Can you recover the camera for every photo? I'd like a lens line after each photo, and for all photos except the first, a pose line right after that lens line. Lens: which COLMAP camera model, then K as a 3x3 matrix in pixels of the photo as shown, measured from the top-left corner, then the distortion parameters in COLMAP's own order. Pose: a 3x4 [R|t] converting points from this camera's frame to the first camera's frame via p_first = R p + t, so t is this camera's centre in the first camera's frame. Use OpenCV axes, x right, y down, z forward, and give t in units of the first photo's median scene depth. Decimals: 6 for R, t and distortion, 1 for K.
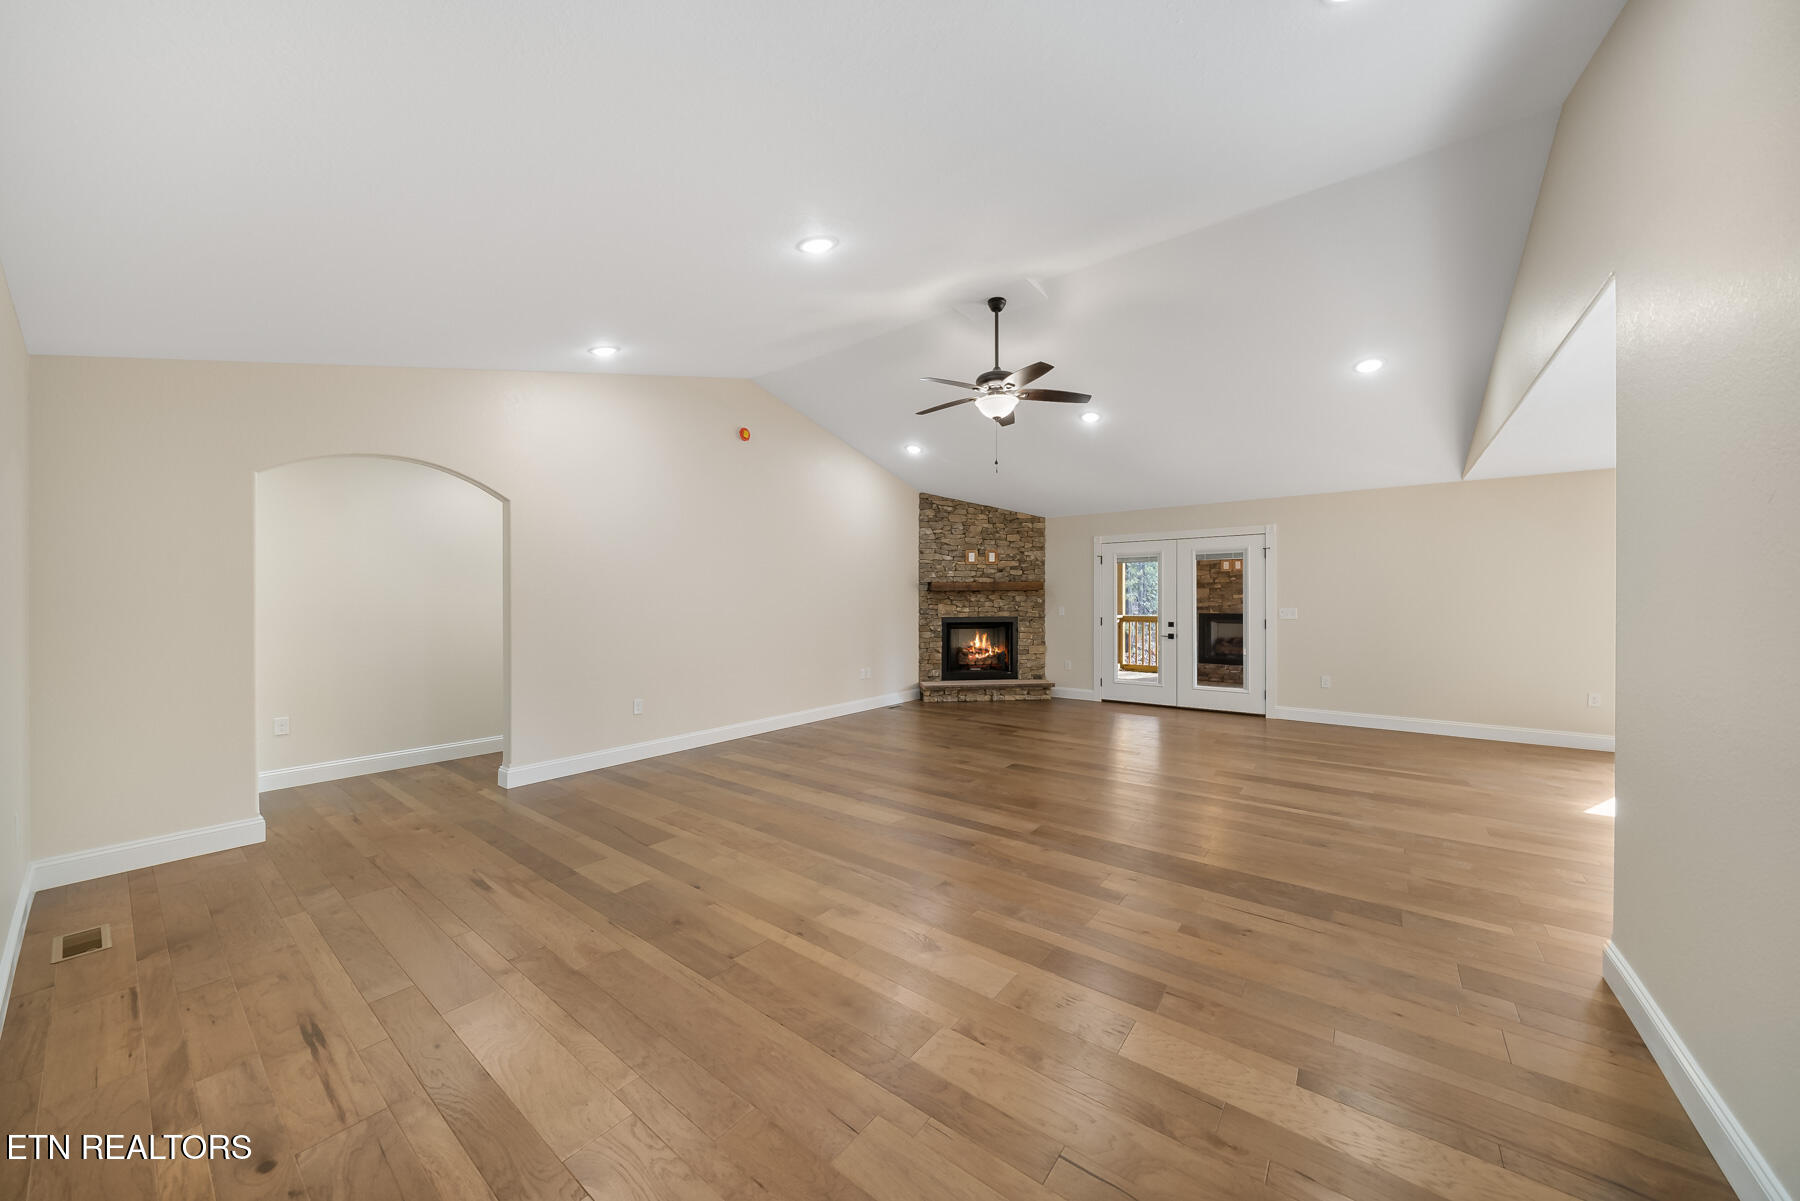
lens RADIAL K [[626.7, 0, 893.7], [0, 626.7, 603.3], [0, 0, 1]] dist [-0.000600, -0.000037]
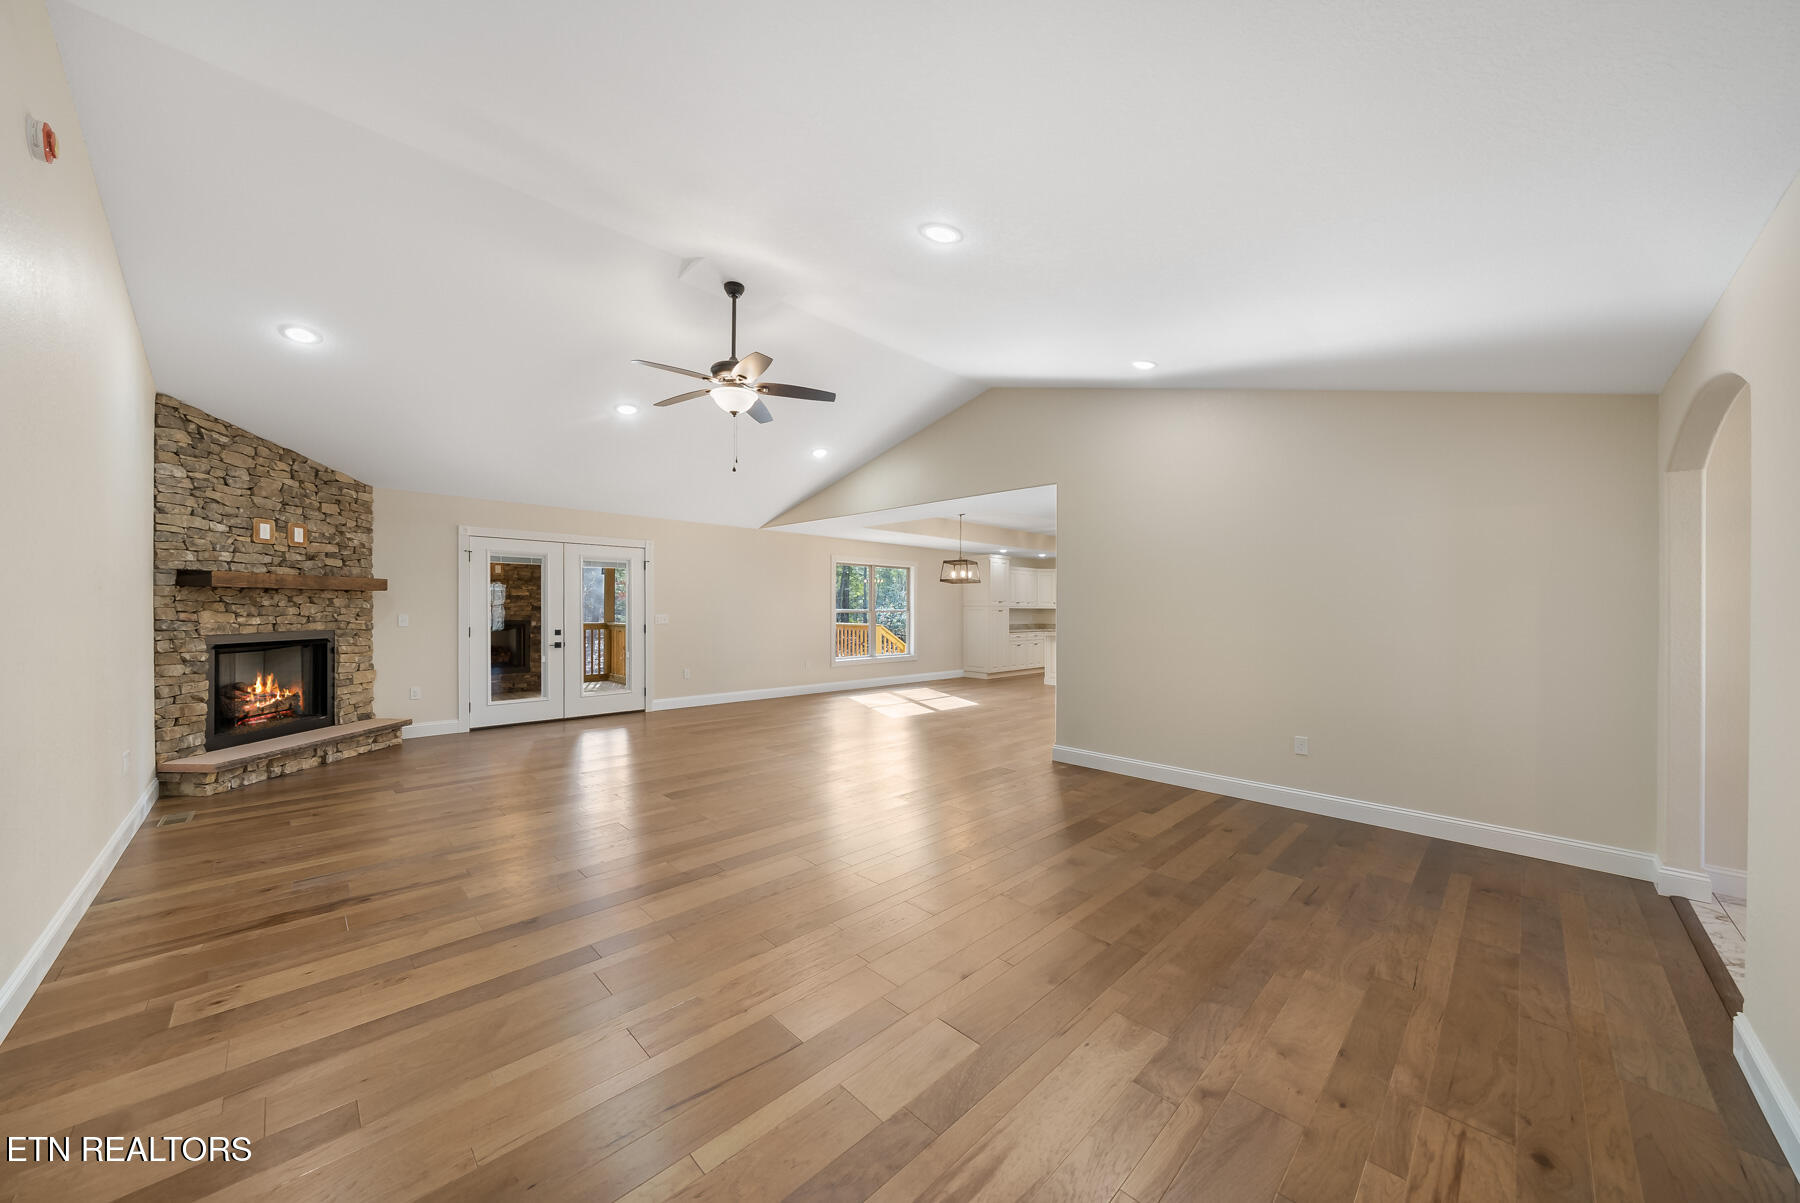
lens RADIAL K [[624.1, 0, 895.2], [0, 624.1, 612.7], [0, 0, 1]] dist [-0.001416, -0.000241]
pose [[0.131194, -0.005013, 0.991344, -0.379393], [-0.004260, 0.999975, 0.005621, -0.003109], [-0.991348, -0.004960, 0.131169, 0.339477]]
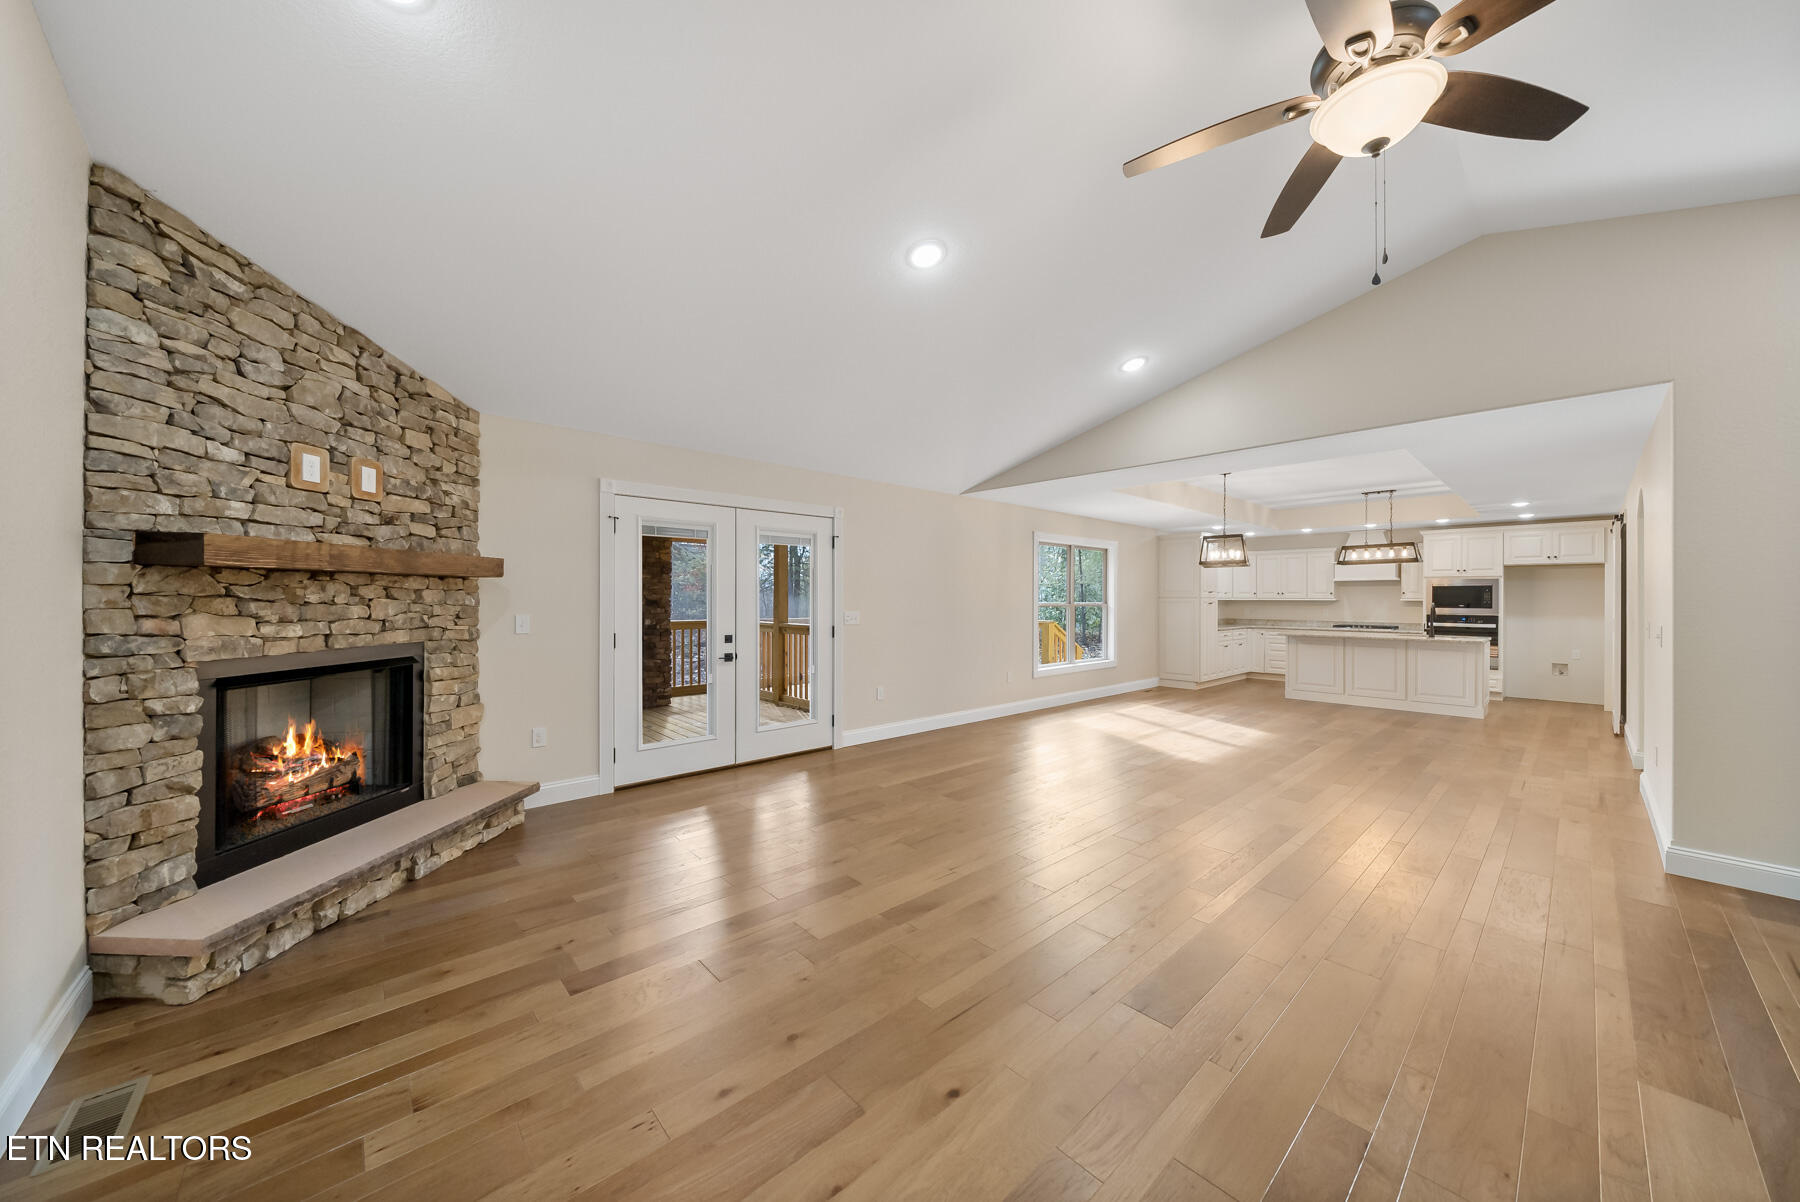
lens RADIAL K [[624.1, 0, 905.2], [0, 624.1, 599.1], [0, 0, 1]] dist [-0.001621, -0.000241]
pose [[0.167224, 0.002173, 0.985916, -0.142884], [-0.000846, 0.999998, -0.002060, -0.005434], [-0.985919, -0.000490, 0.167226, 0.646542]]
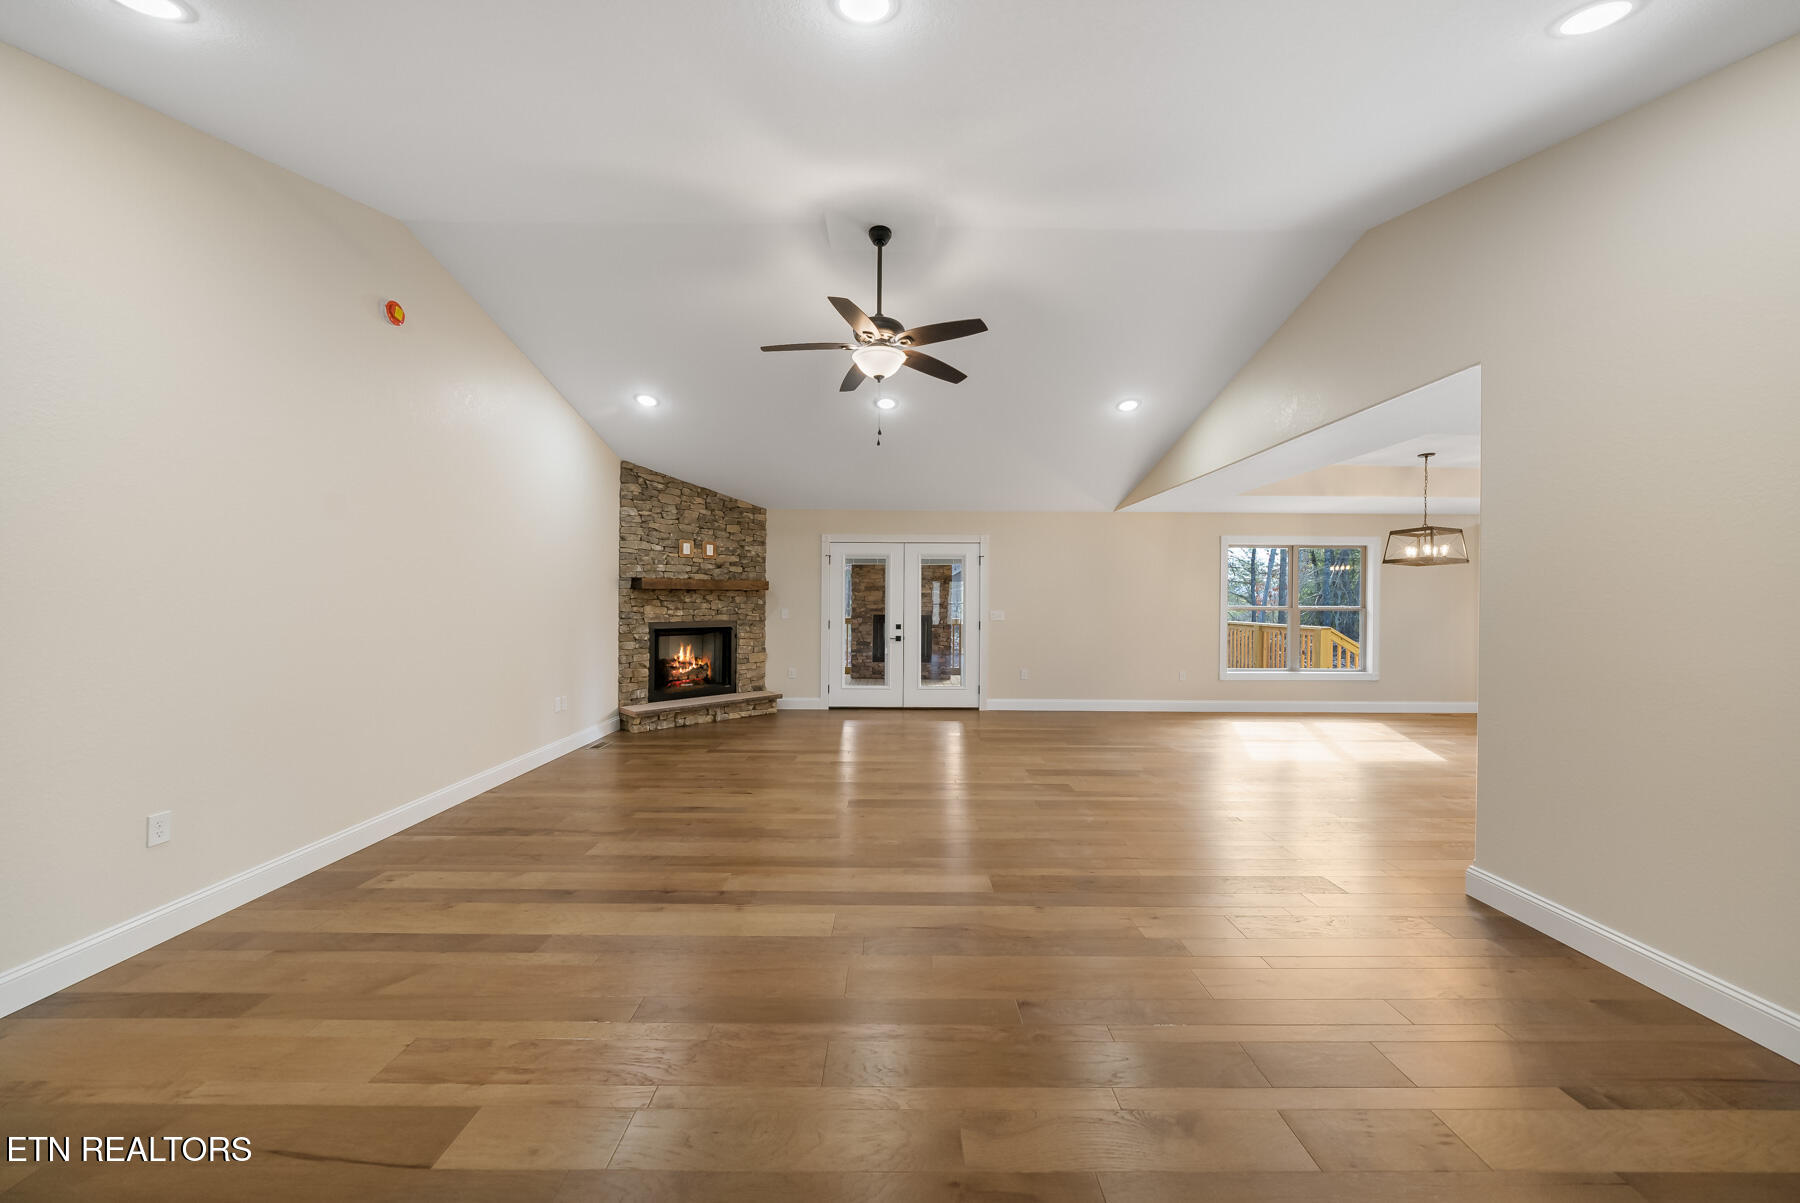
lens RADIAL K [[628.1, 0, 900.0], [0, 628.1, 601.5], [0, 0, 1]] dist [-0.001474, -0.000175]
pose [[0.786128, 0.007057, 0.618024, -0.163844], [-0.005294, 0.999975, -0.004684, -0.002092], [-0.618042, 0.000410, 0.786145, 0.183868]]
